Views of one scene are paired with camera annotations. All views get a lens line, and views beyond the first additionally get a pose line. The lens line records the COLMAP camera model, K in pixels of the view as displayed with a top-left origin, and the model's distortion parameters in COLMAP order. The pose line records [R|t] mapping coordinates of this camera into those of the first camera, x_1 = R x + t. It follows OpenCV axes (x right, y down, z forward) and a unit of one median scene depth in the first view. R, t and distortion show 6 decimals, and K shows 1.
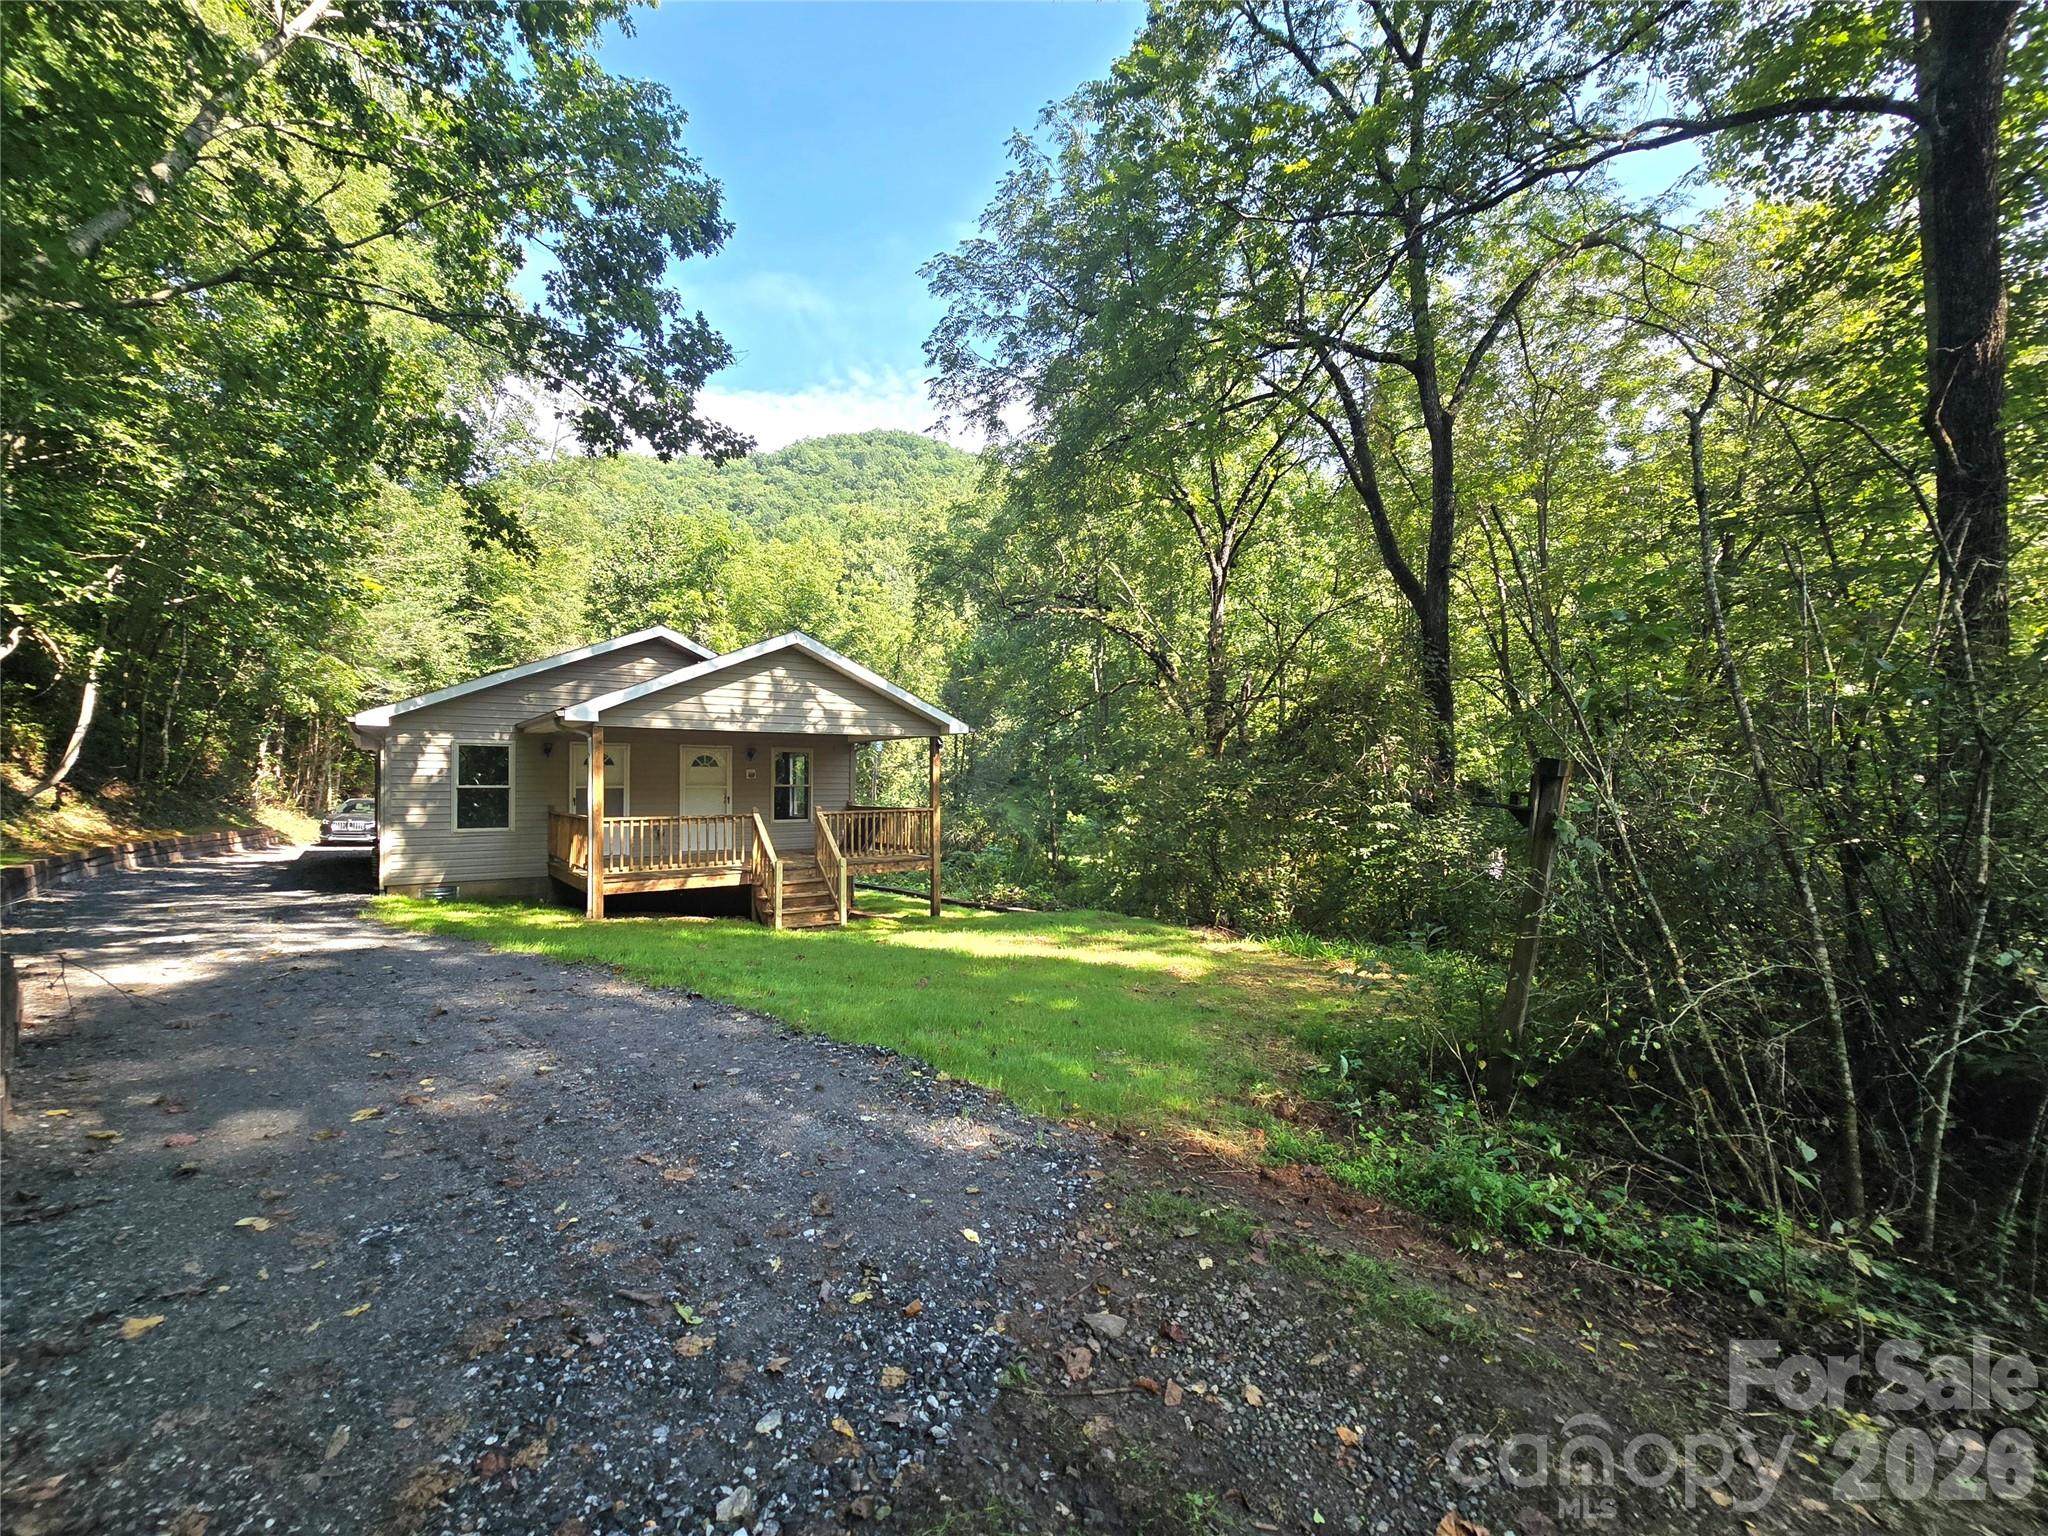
lens RADIAL K [[857.4, 0, 1024.0], [0, 857.4, 768.0], [0, 0, 1]] dist [-0.001012, -0.000033]
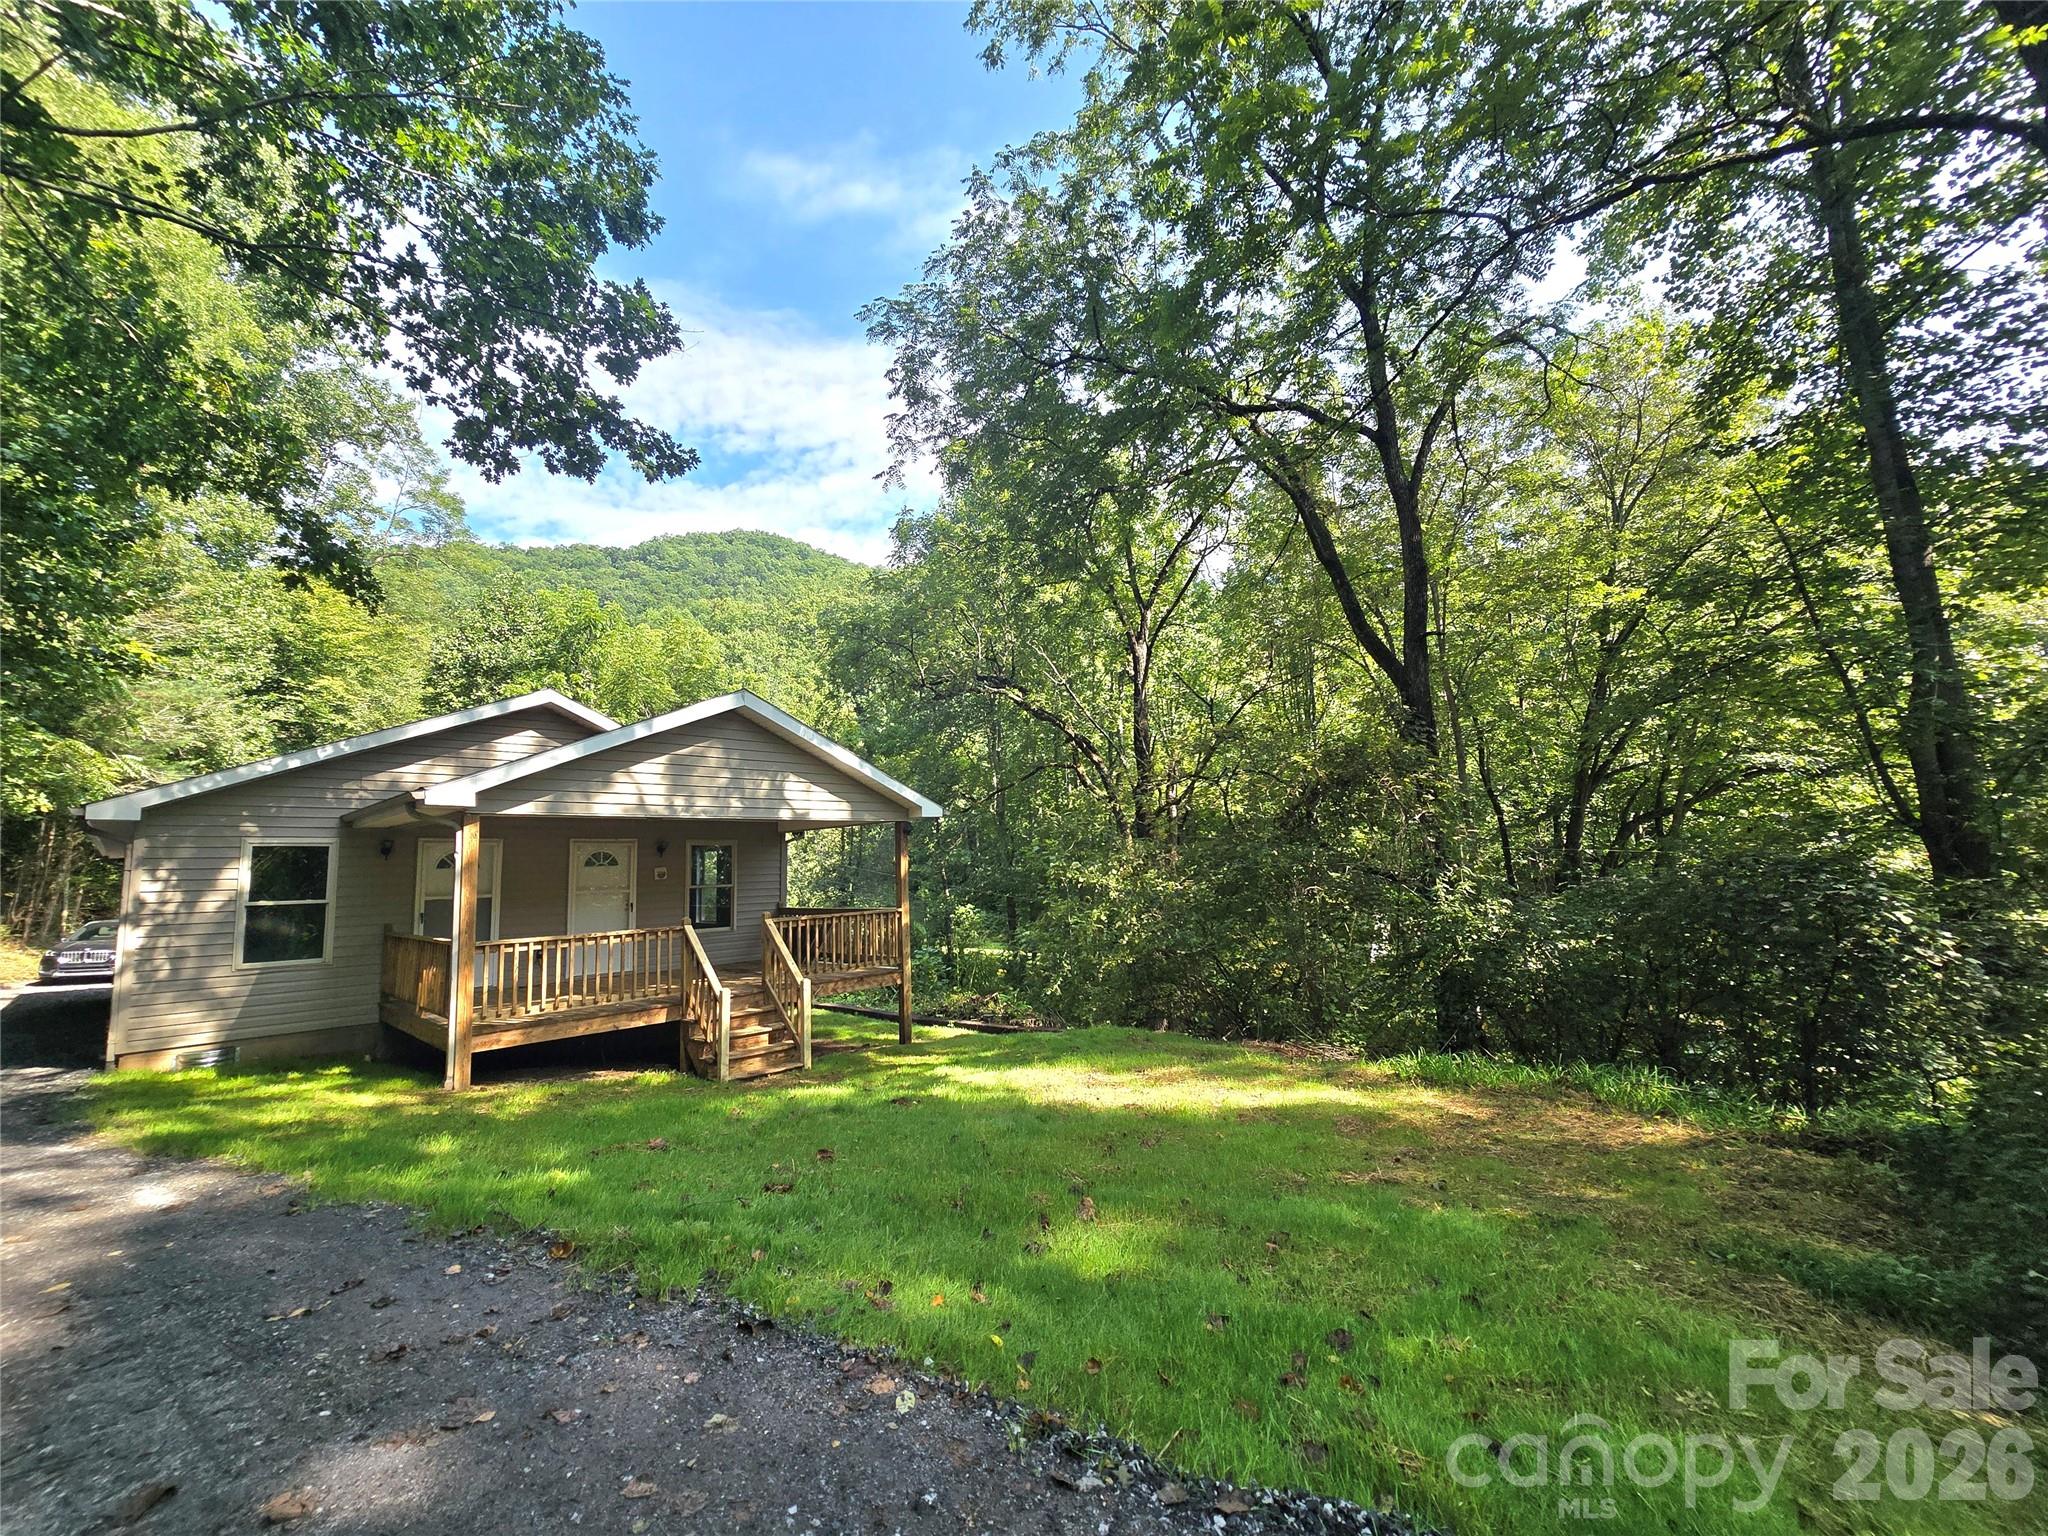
lens RADIAL K [[824.6, 0, 1024.0], [0, 824.6, 768.0], [0, 0, 1]] dist [-0.003107, -0.000141]
pose [[0.985510, -0.013044, 0.169115, -0.102222], [0.030725, 0.994273, -0.102356, -0.000932], [-0.166811, 0.106069, 0.980267, 0.156005]]
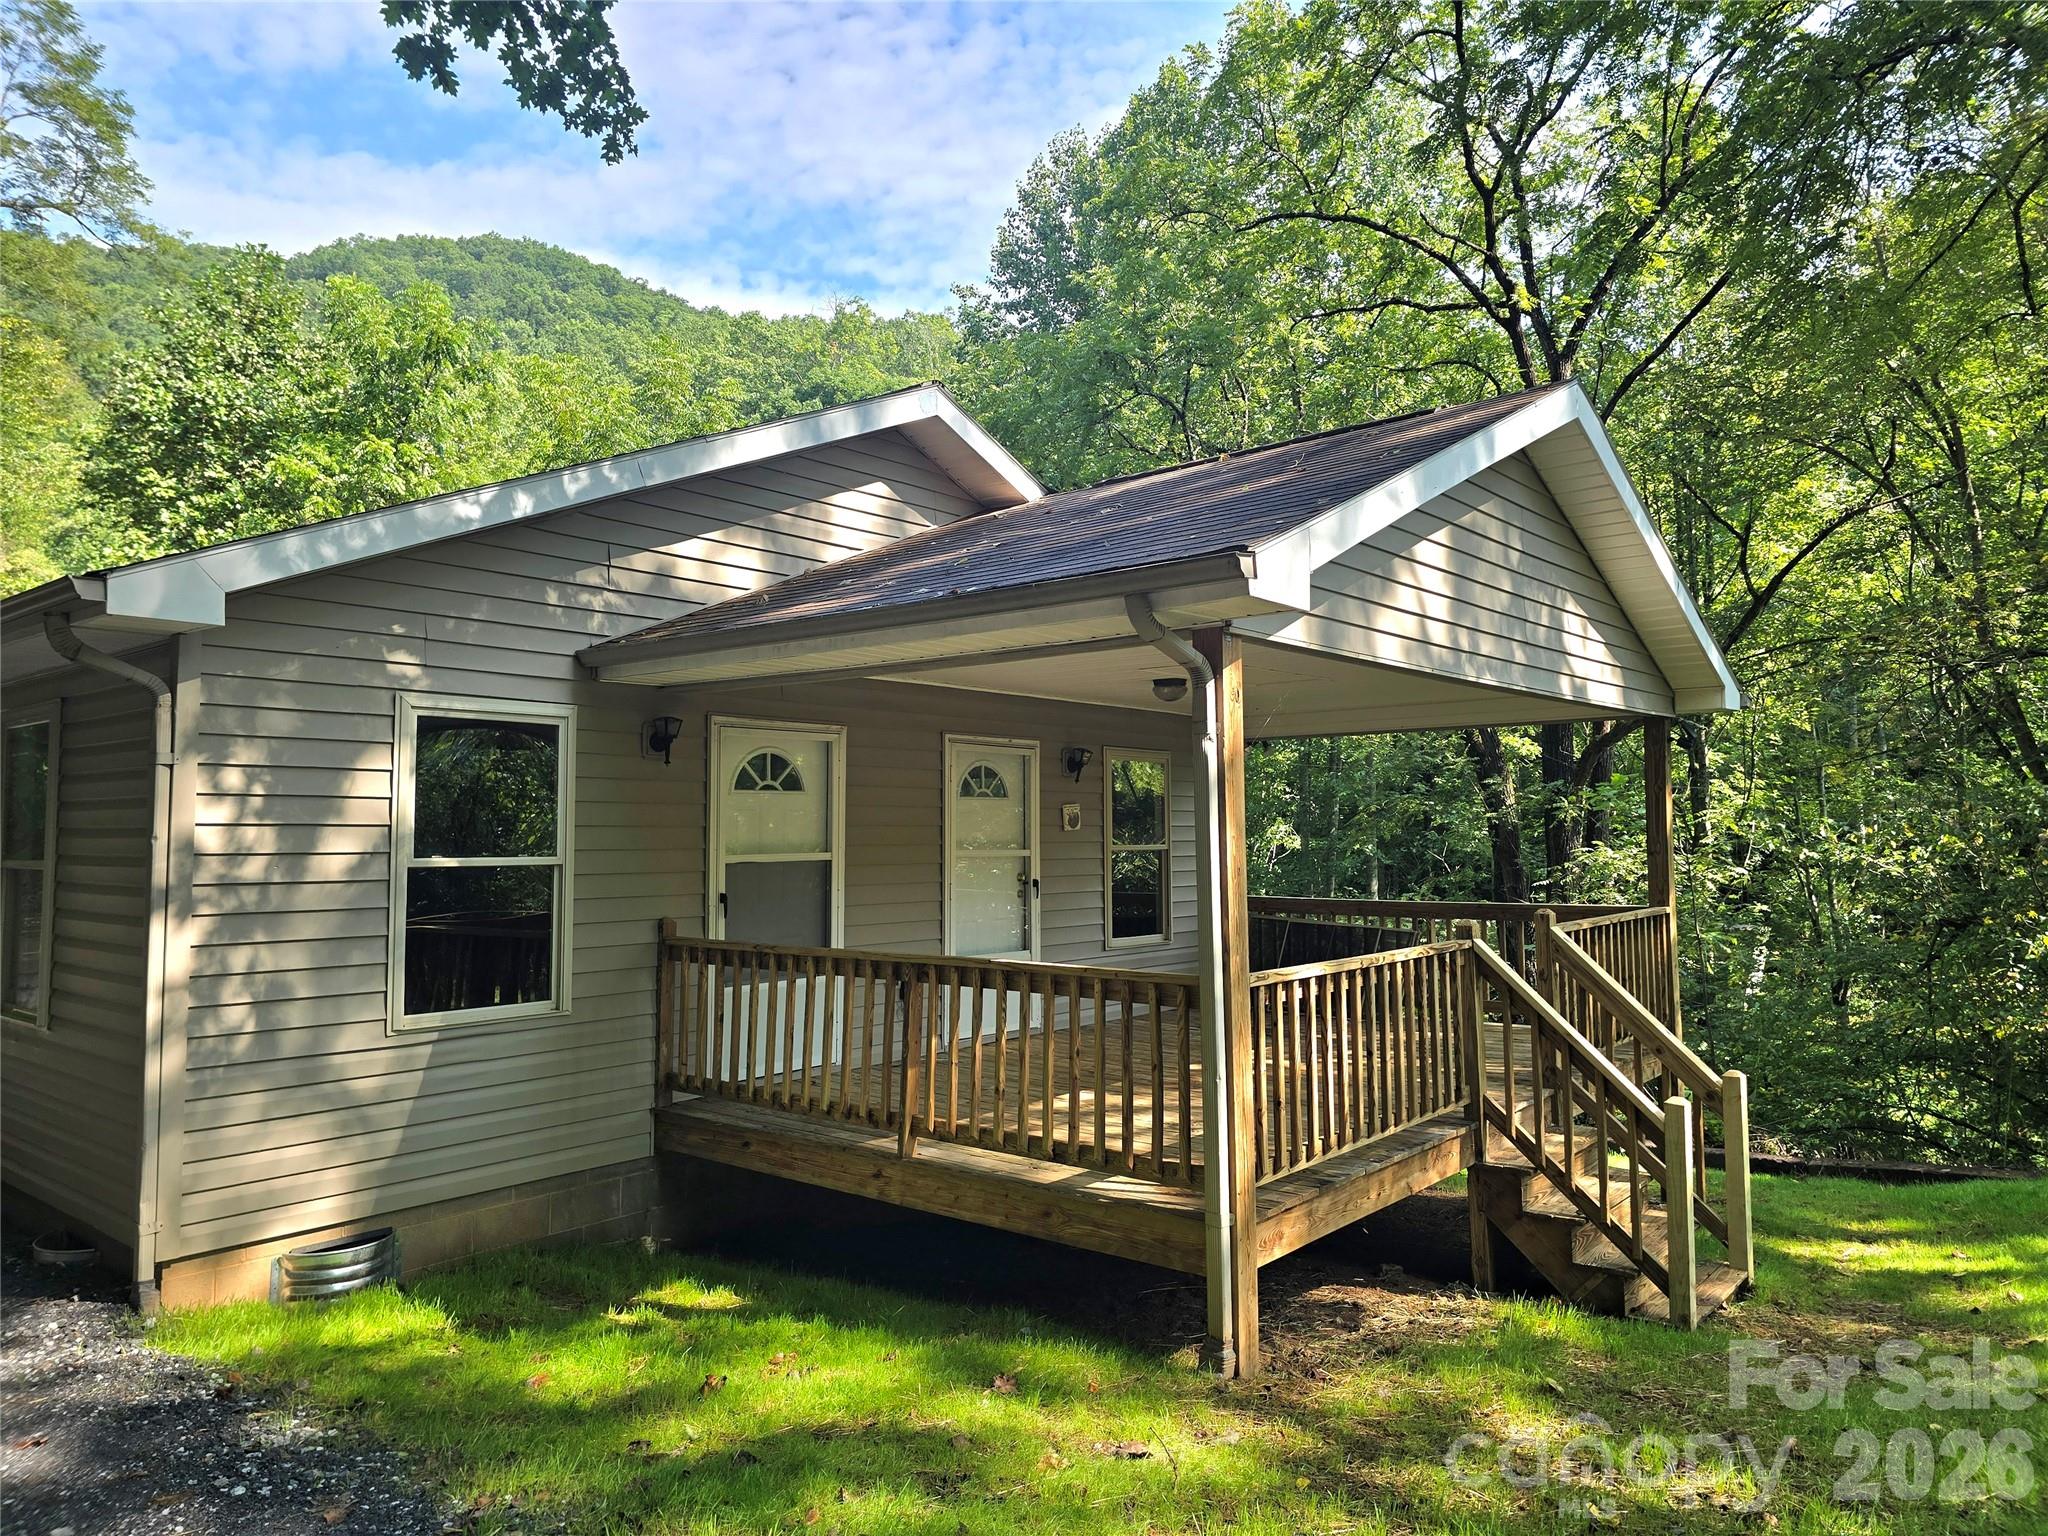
lens RADIAL K [[1351.6, 0, 1035.4], [0, 1351.6, 733.0], [0, 0, 1]] dist [0.089129, -0.085441]
pose [[0.973259, 0.009656, 0.229506, -0.460836], [0.003699, 0.998328, -0.057686, 0.005023], [-0.229679, 0.056992, 0.971596, 0.416877]]
